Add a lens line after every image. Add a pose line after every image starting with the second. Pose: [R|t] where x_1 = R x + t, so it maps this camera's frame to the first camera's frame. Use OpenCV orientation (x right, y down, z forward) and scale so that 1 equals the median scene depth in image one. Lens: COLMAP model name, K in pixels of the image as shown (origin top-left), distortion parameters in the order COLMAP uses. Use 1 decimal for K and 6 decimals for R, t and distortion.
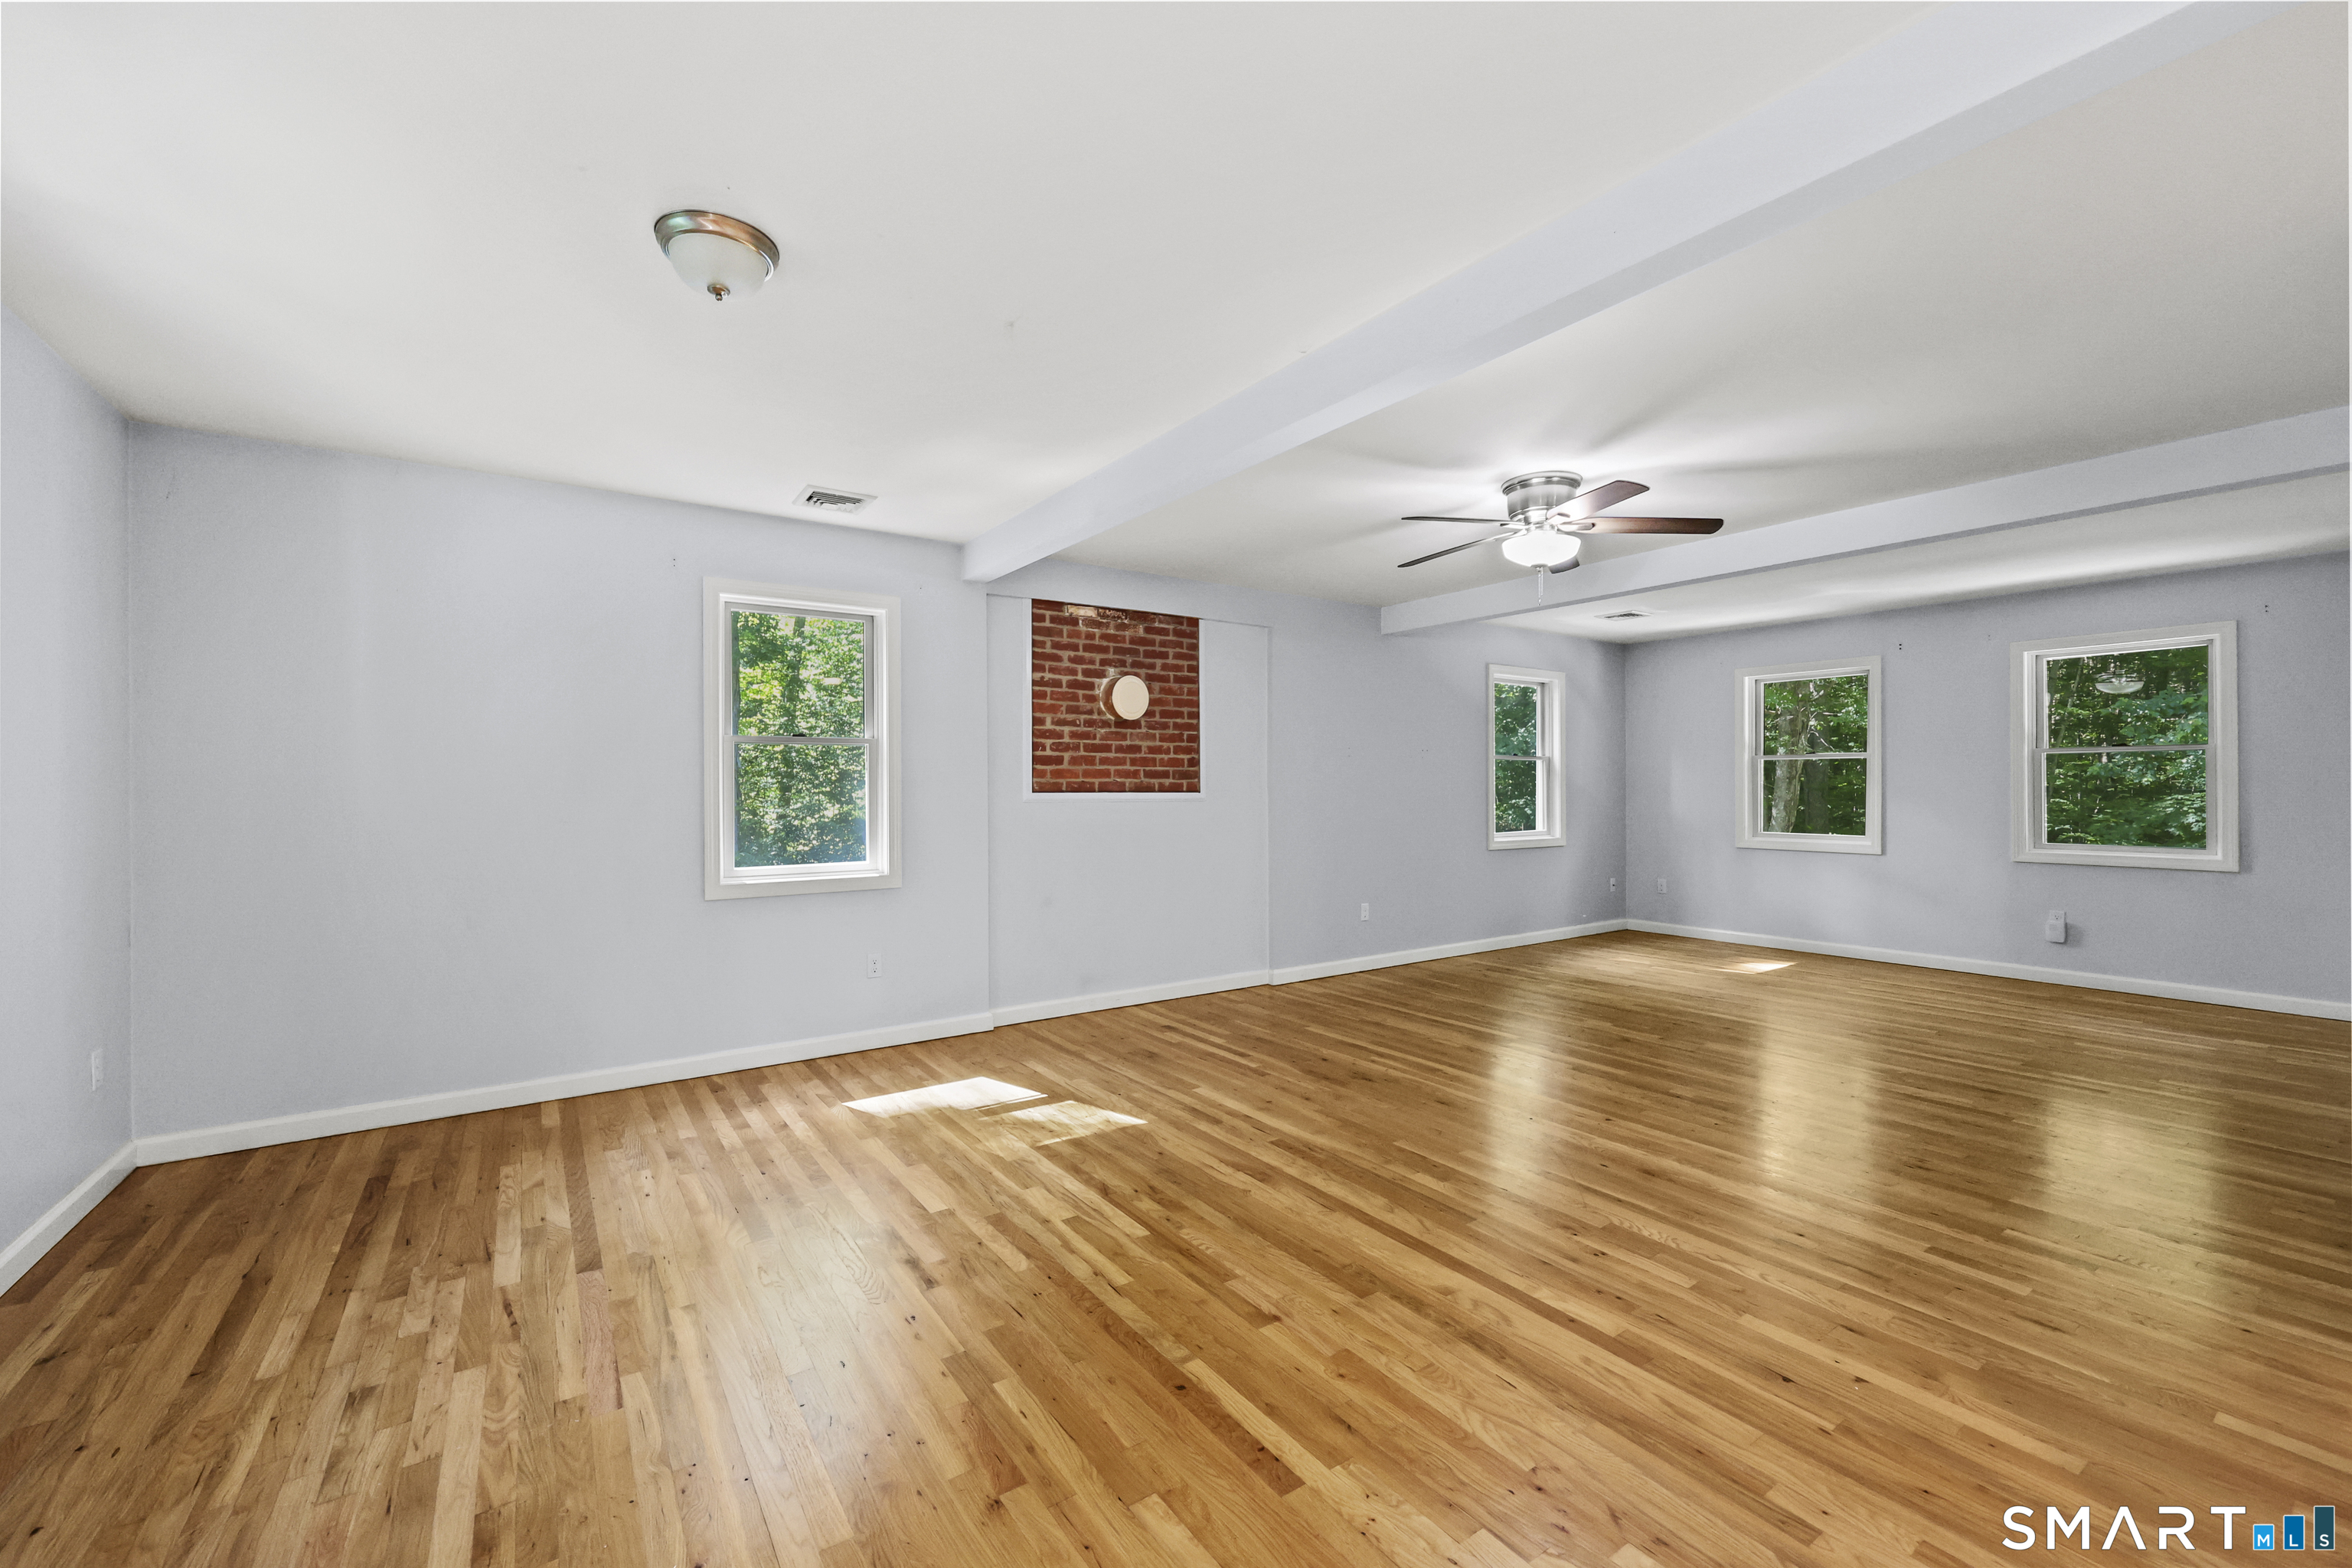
lens RADIAL K [[939.3, 0, 1168.2], [0, 939.3, 784.4], [0, 0, 1]] dist [-0.000731, 0.000228]
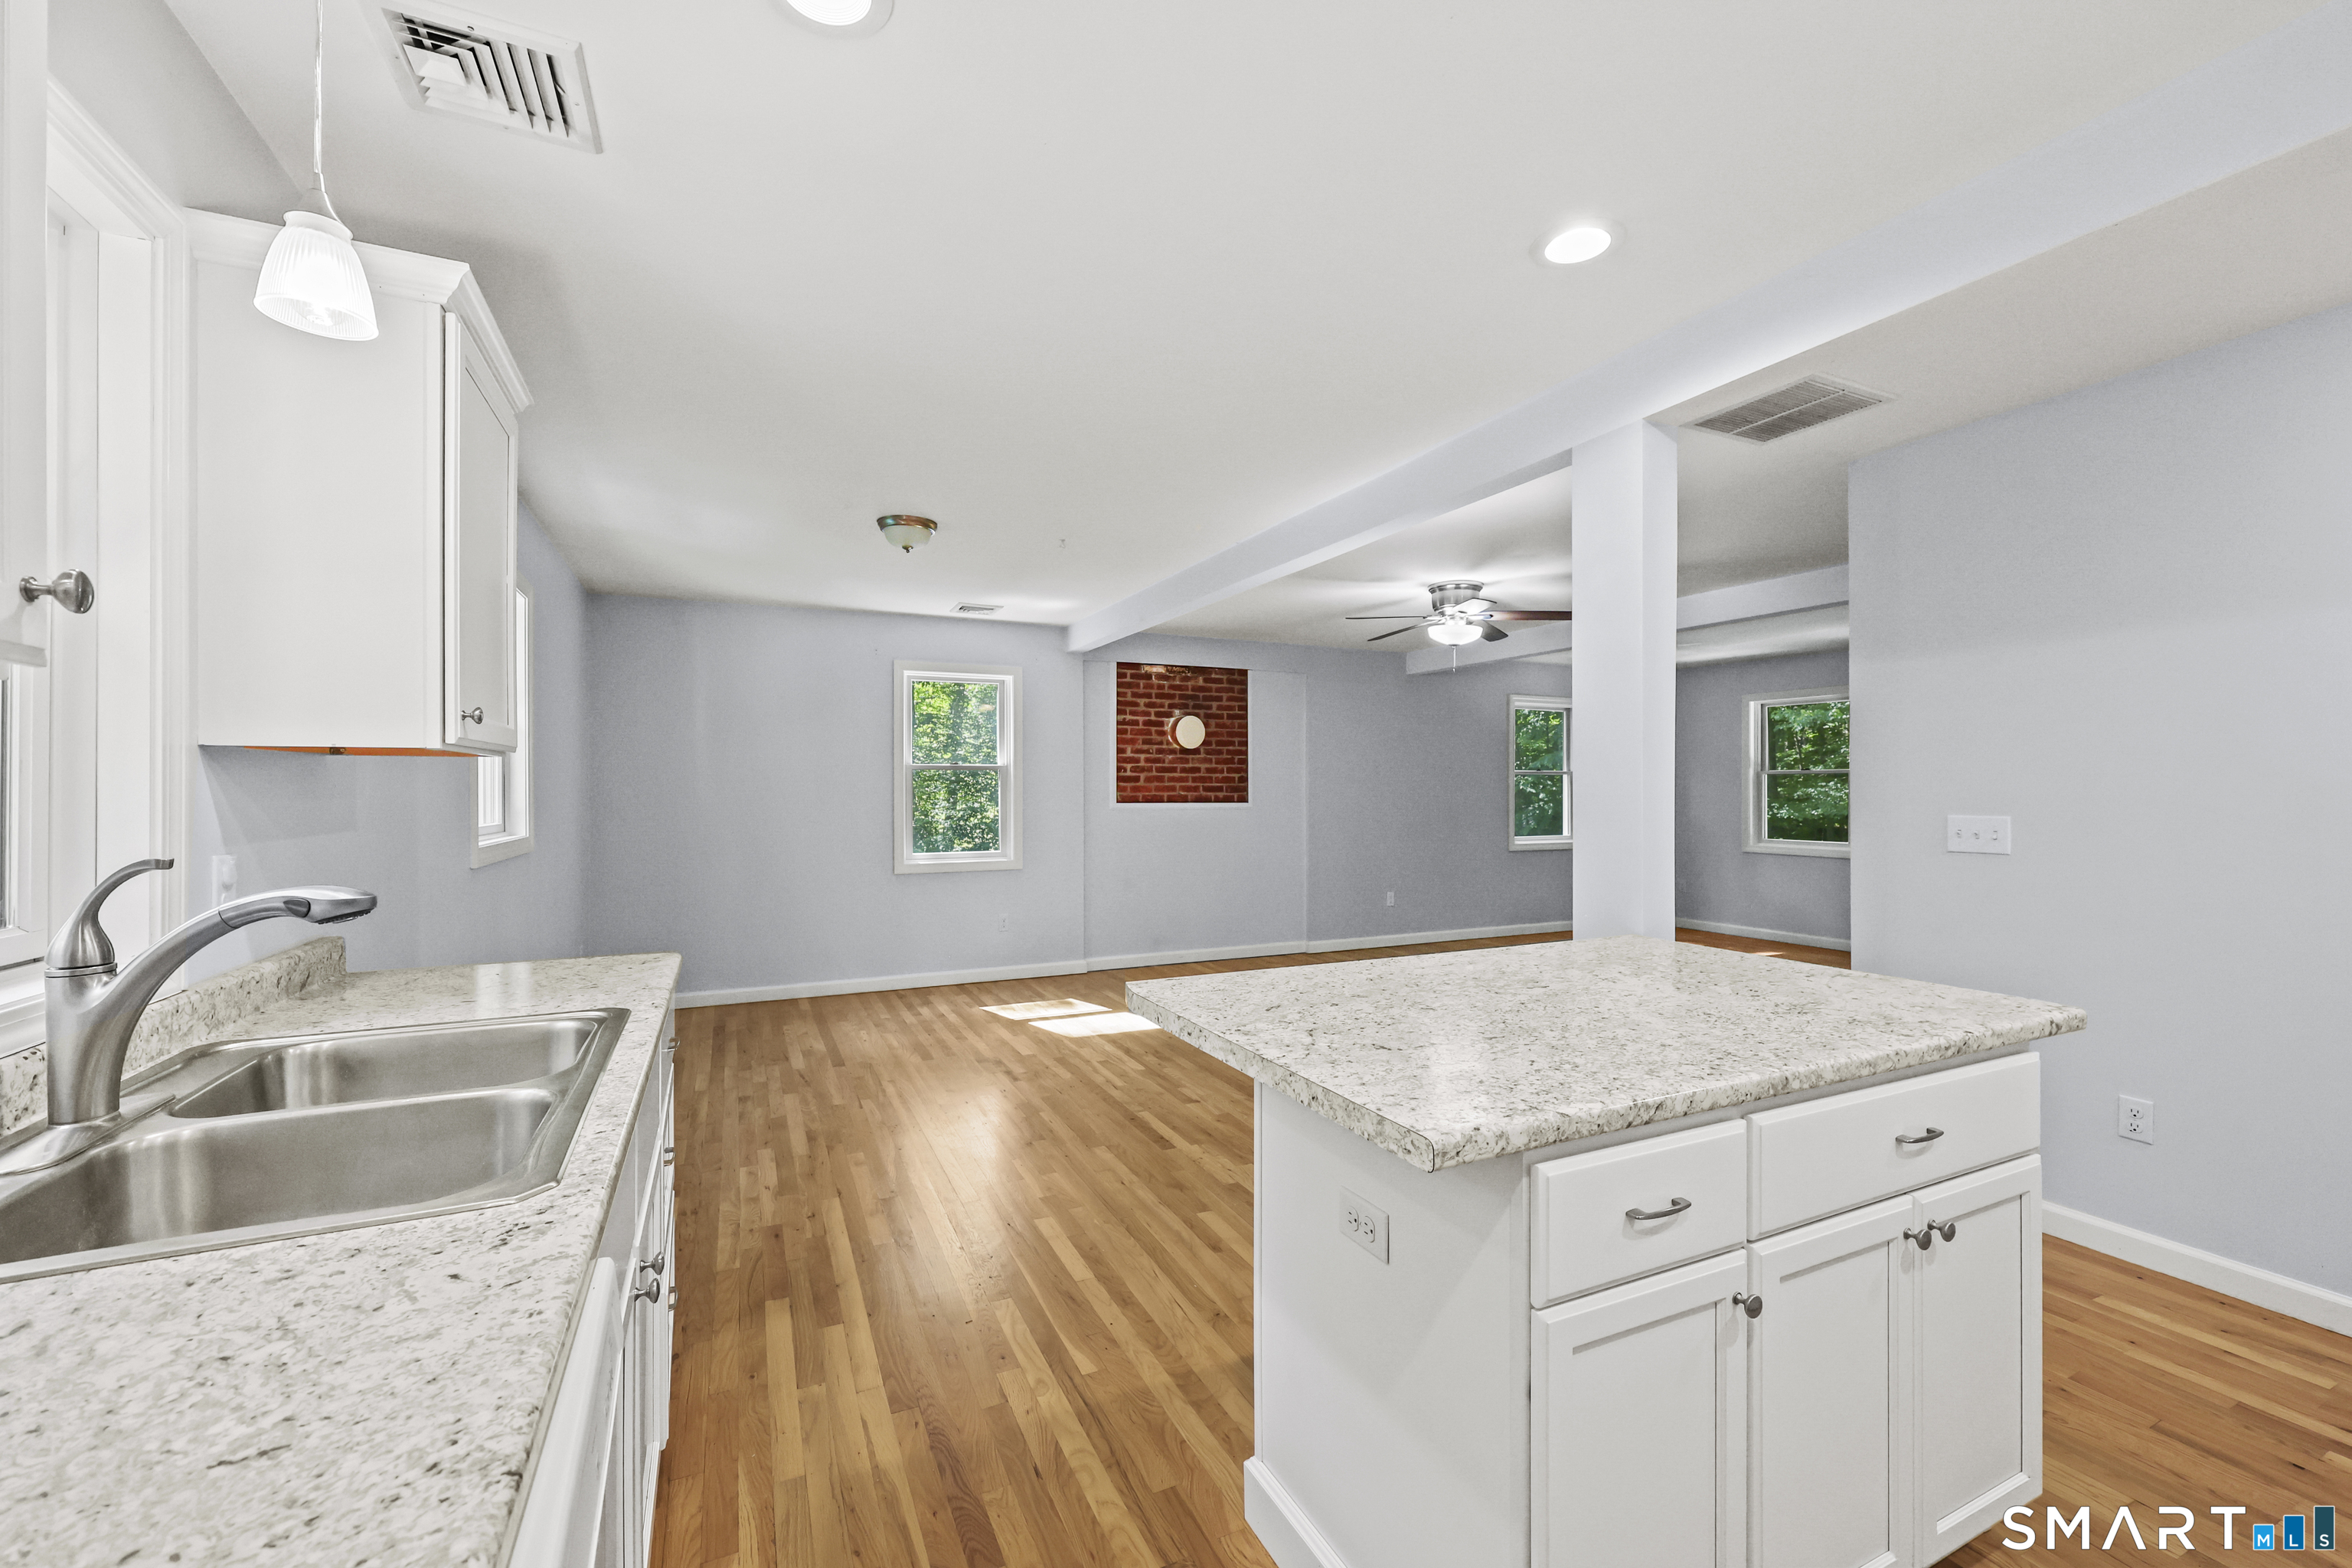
lens RADIAL K [[939.3, 0, 1173.0], [0, 939.3, 785.3], [0, 0, 1]] dist [-0.000731, 0.000228]
pose [[0.987392, 0.002185, -0.158277, 0.192650], [-0.002370, 0.999997, -0.000979, -0.019611], [0.158274, 0.001342, 0.987394, -0.430408]]
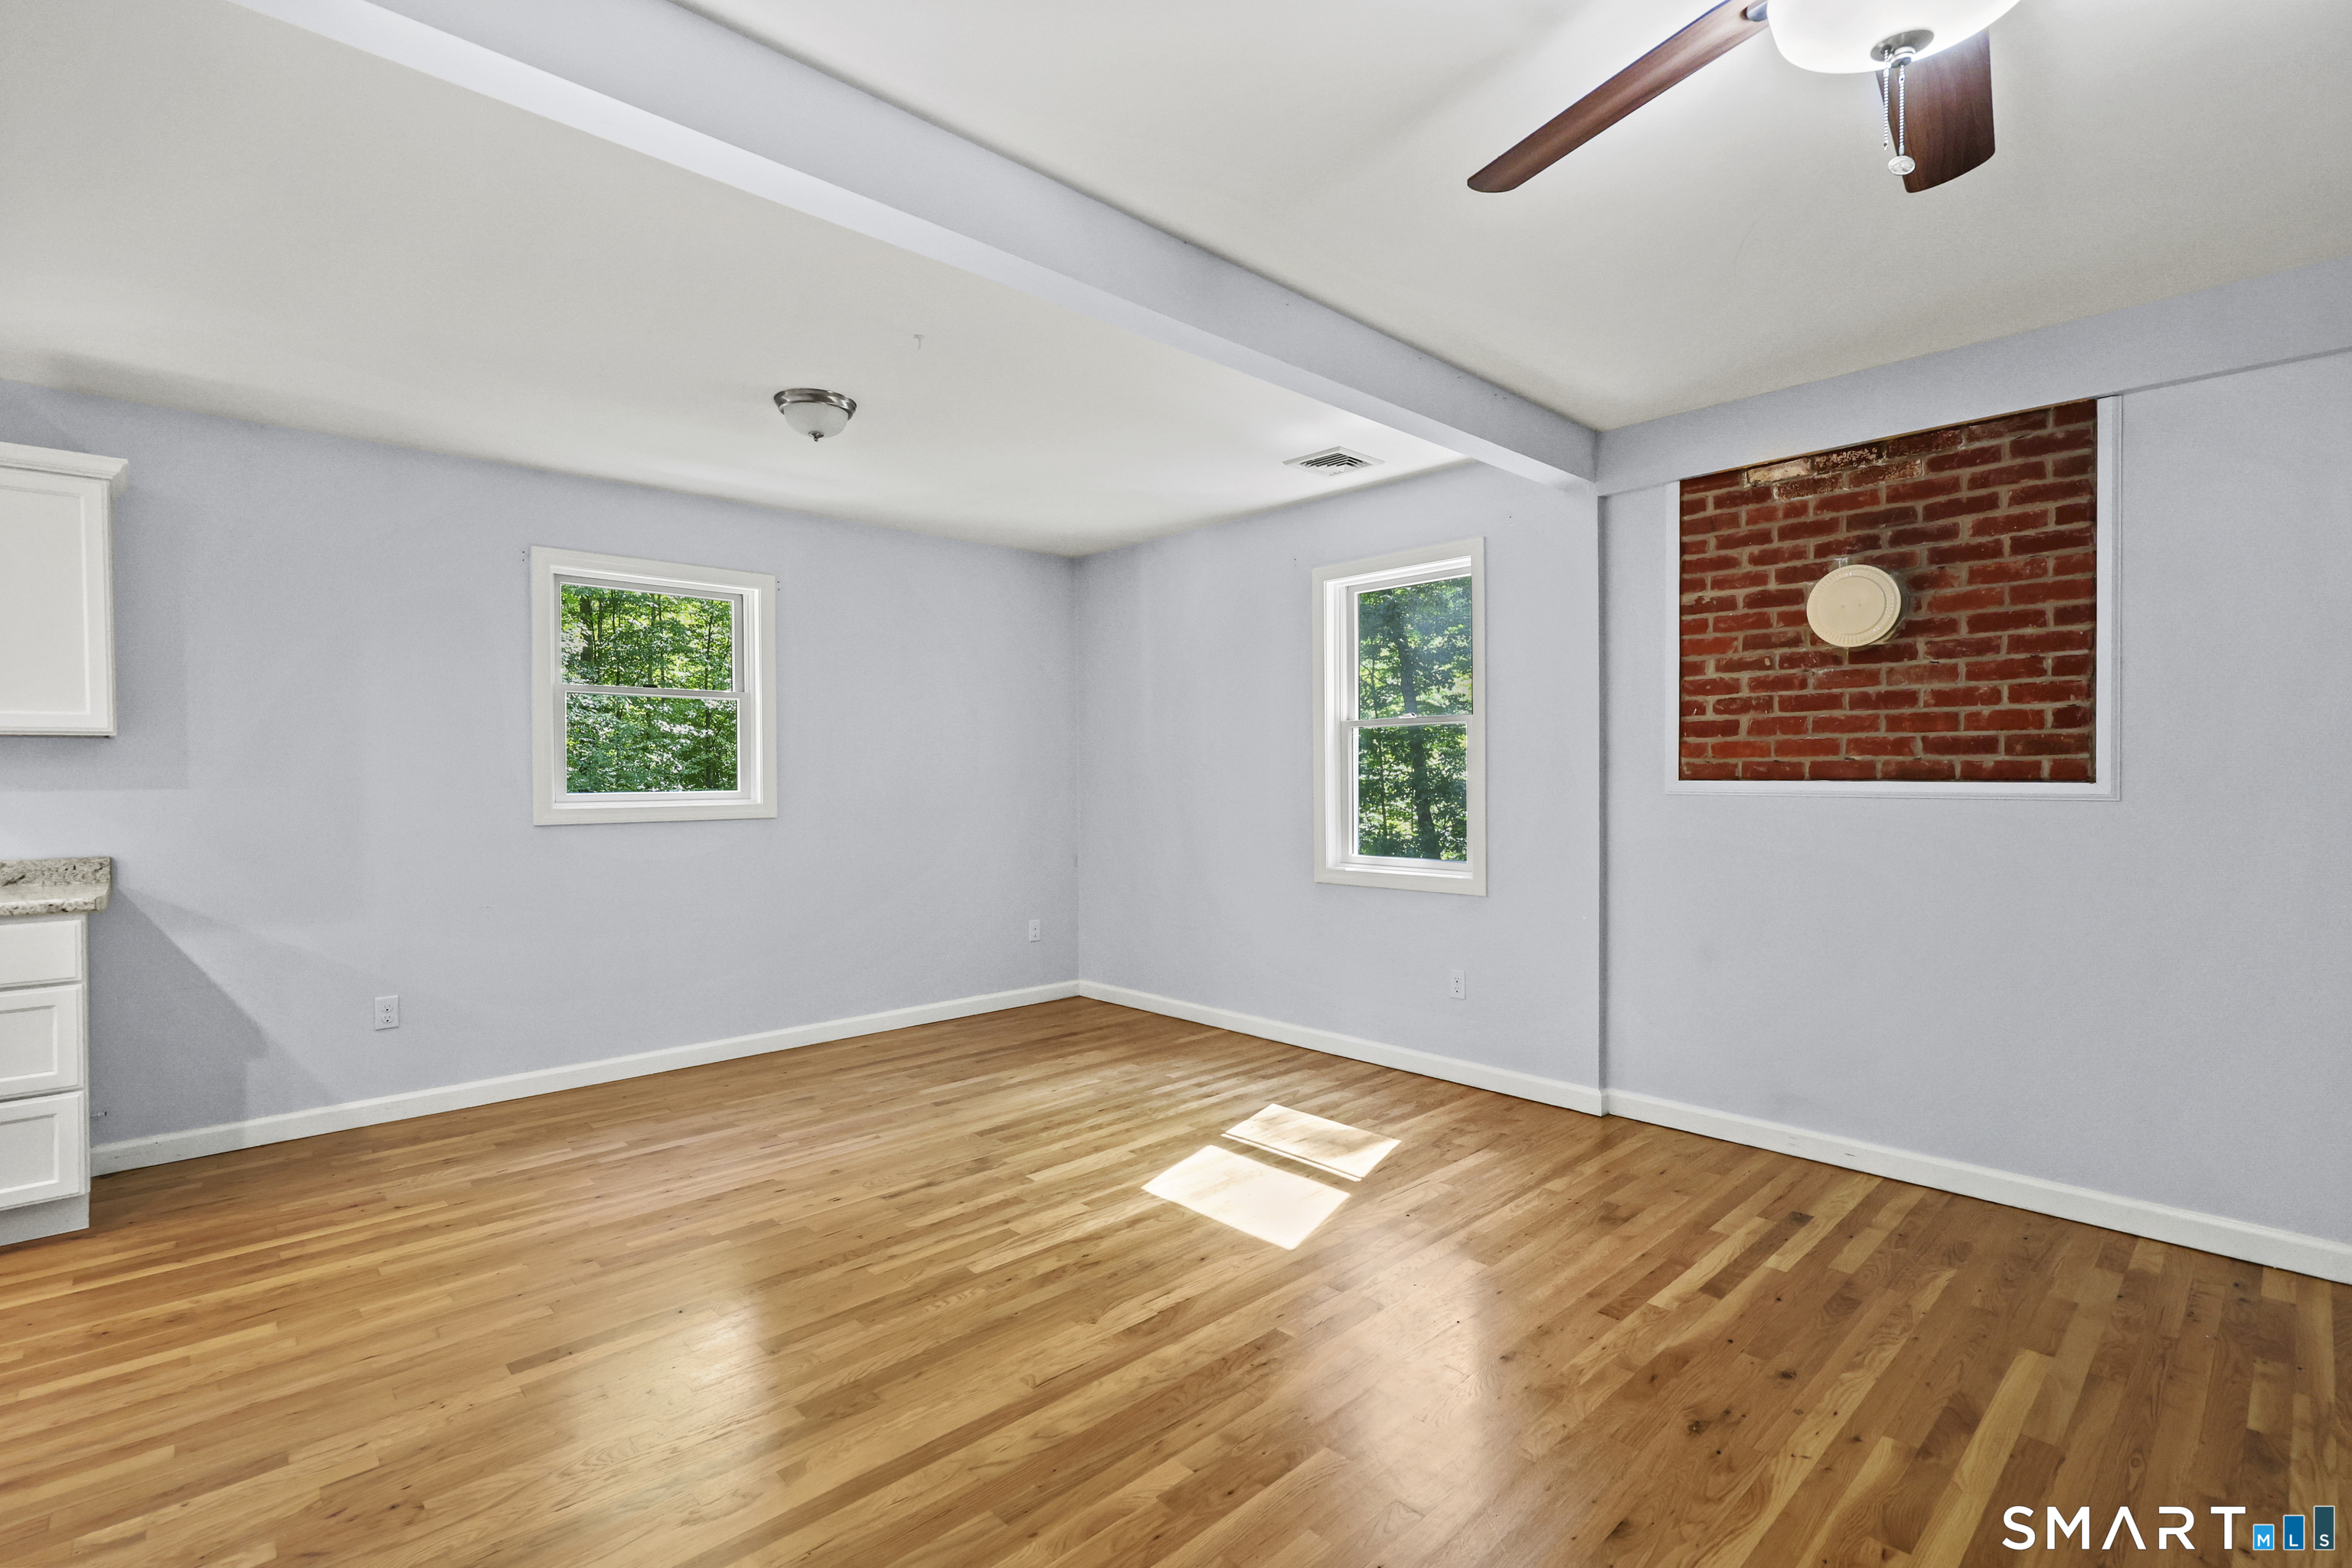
lens RADIAL K [[1091.7, 0, 1191.5], [0, 1091.7, 783.7], [0, 0, 1]] dist [0.004108, 0.001277]
pose [[0.165123, 0.012078, -0.986199, 0.678572], [0.008181, 0.999874, 0.013616, -0.002013], [0.986239, -0.010317, 0.165003, 0.674213]]
